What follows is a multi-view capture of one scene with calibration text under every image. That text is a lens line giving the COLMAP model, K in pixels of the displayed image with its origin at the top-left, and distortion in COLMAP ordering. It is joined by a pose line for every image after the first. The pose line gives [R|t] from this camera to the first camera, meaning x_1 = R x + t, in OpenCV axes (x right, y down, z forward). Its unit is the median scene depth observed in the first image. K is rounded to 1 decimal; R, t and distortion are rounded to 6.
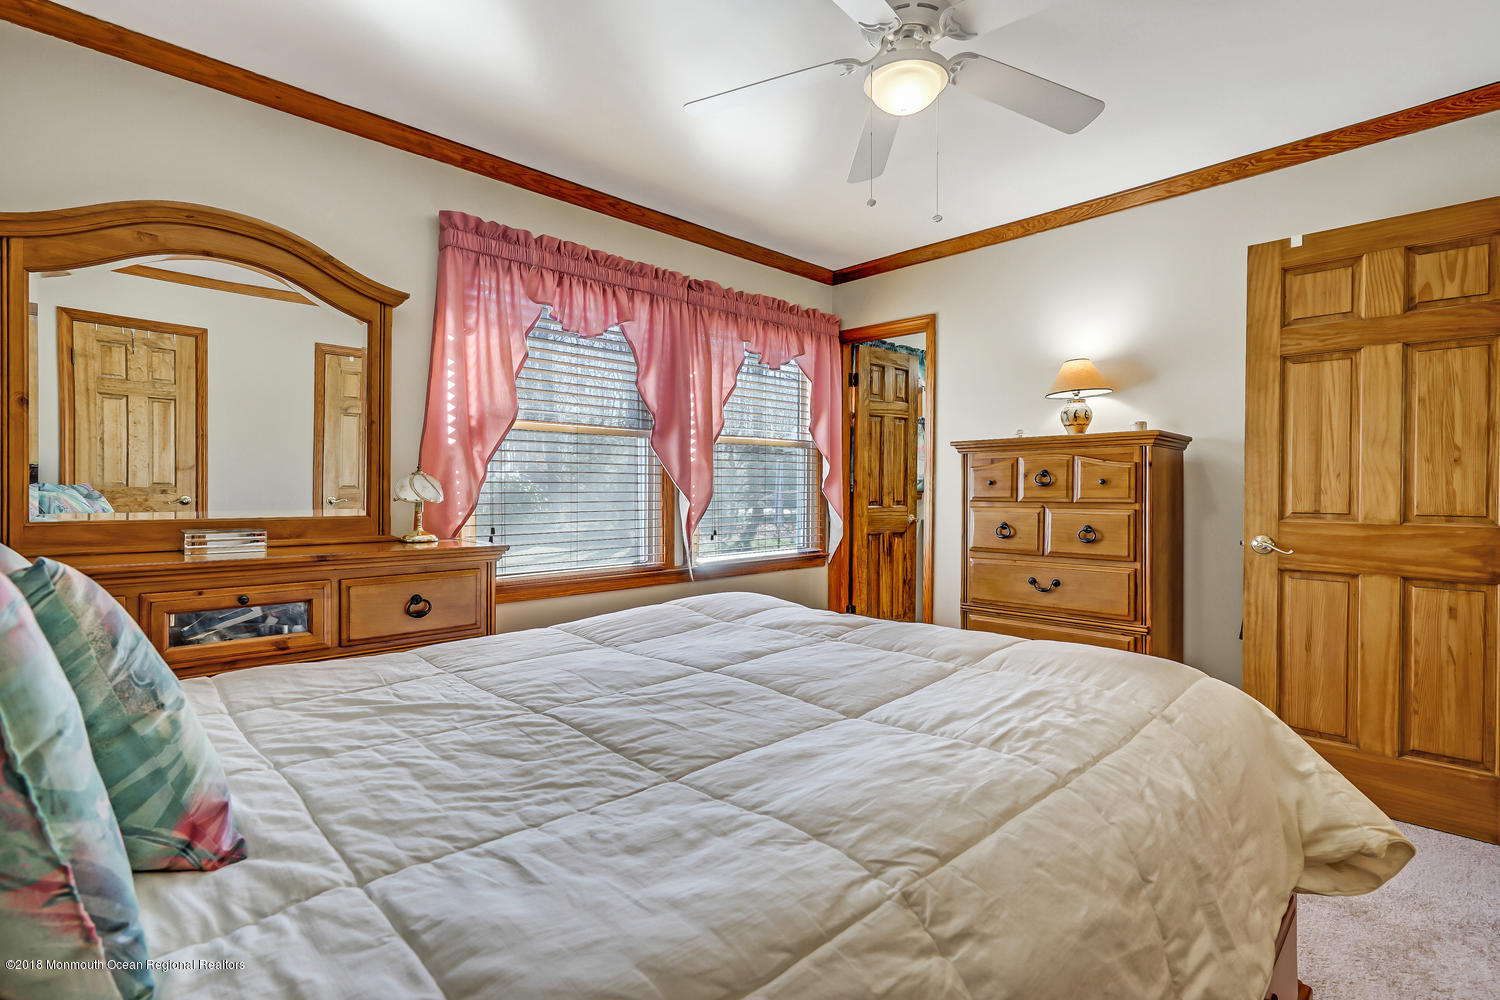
lens RADIAL K [[713.4, 0, 750.0], [0, 713.4, 500.0], [0, 0, 1]] dist [-0.000118, 0.000107]
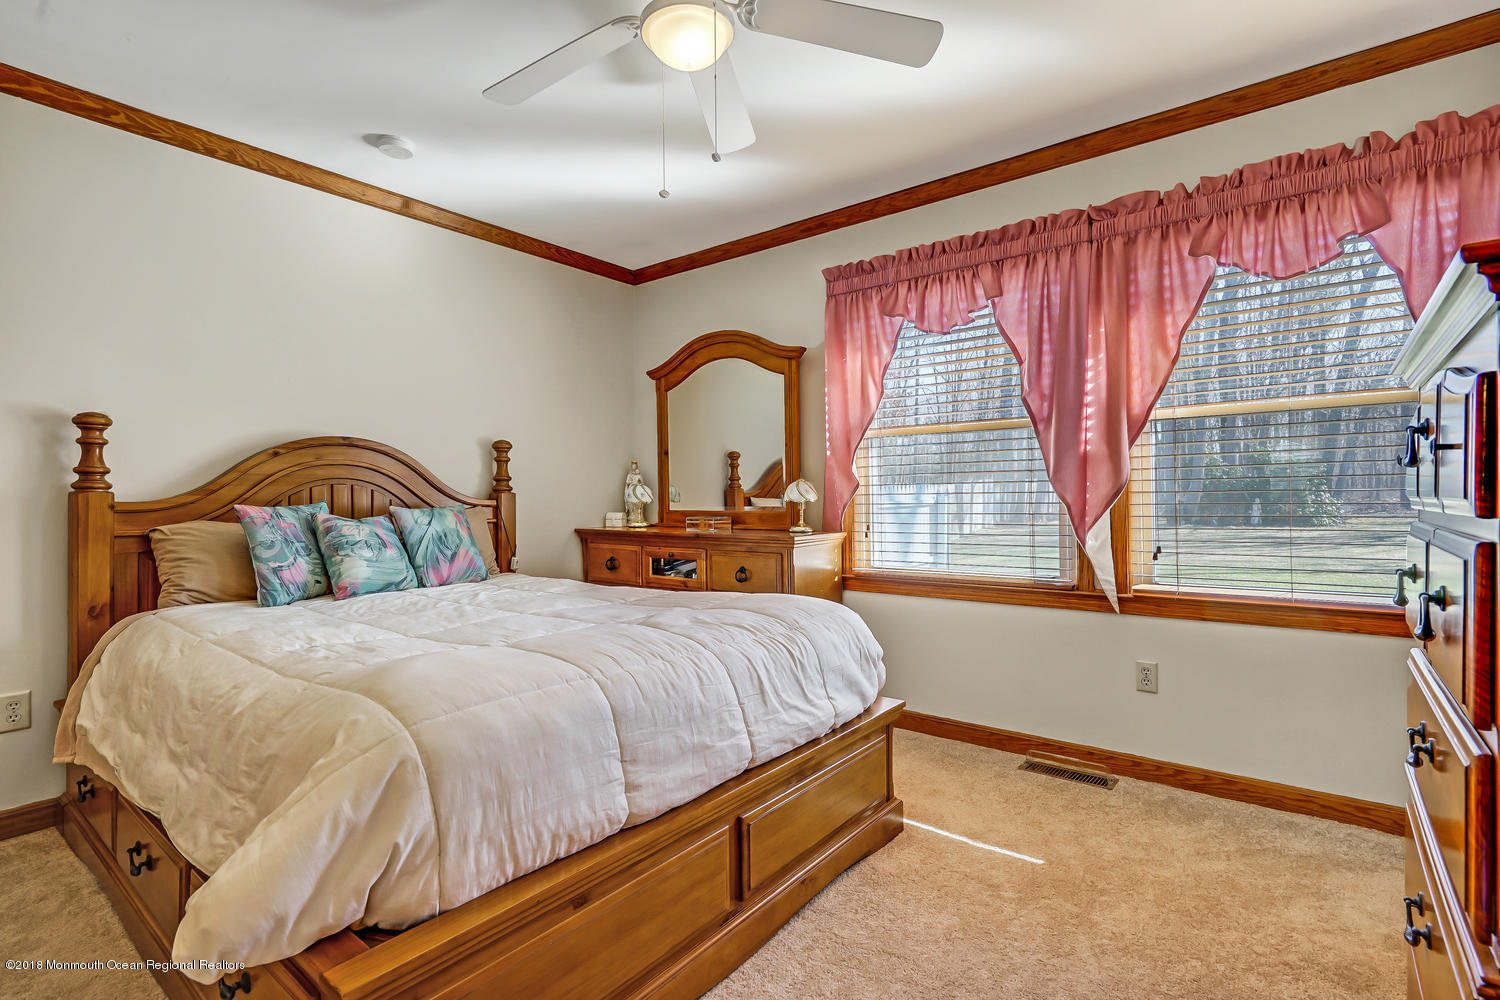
lens RADIAL K [[713.4, 0, 750.0], [0, 713.4, 500.0], [0, 0, 1]] dist [-0.000118, 0.000107]
pose [[0.121962, 0.005328, -0.992521, 0.688071], [0.000312, 0.999985, 0.005406, -0.006482], [0.992535, -0.000969, 0.121958, 0.606327]]
